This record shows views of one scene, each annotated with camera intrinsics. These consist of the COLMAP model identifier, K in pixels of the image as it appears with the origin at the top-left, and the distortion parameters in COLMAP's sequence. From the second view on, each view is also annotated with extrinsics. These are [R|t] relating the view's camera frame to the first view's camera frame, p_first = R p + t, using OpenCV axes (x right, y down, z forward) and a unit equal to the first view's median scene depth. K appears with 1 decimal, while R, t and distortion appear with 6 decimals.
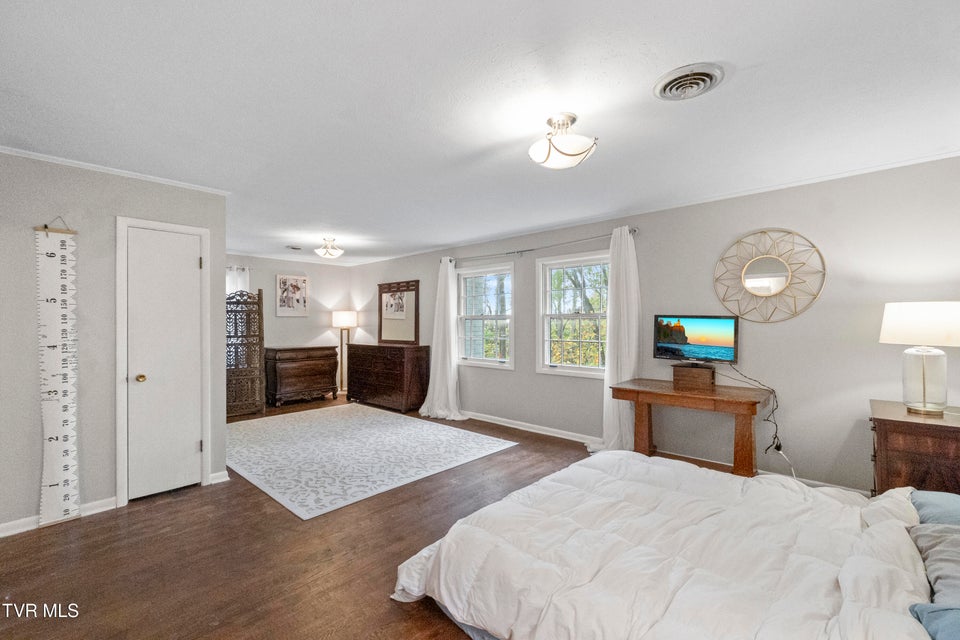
lens RADIAL K [[420.8, 0, 479.2], [0, 420.8, 322.5], [0, 0, 1]] dist [-0.000060, 0.000171]
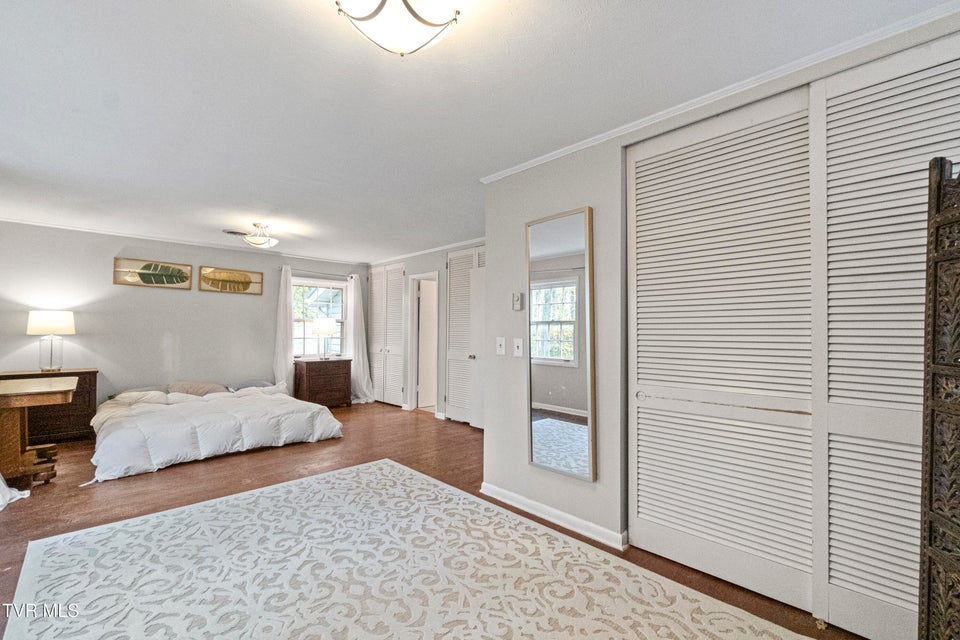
lens RADIAL K [[420.8, 0, 481.0], [0, 420.8, 326.9], [0, 0, 1]] dist [-0.000060, 0.000171]
pose [[-0.998082, -0.006012, 0.061606, -0.623238], [-0.006364, 0.999965, -0.005518, 0.019520], [-0.061571, -0.005900, -0.998085, 1.837025]]
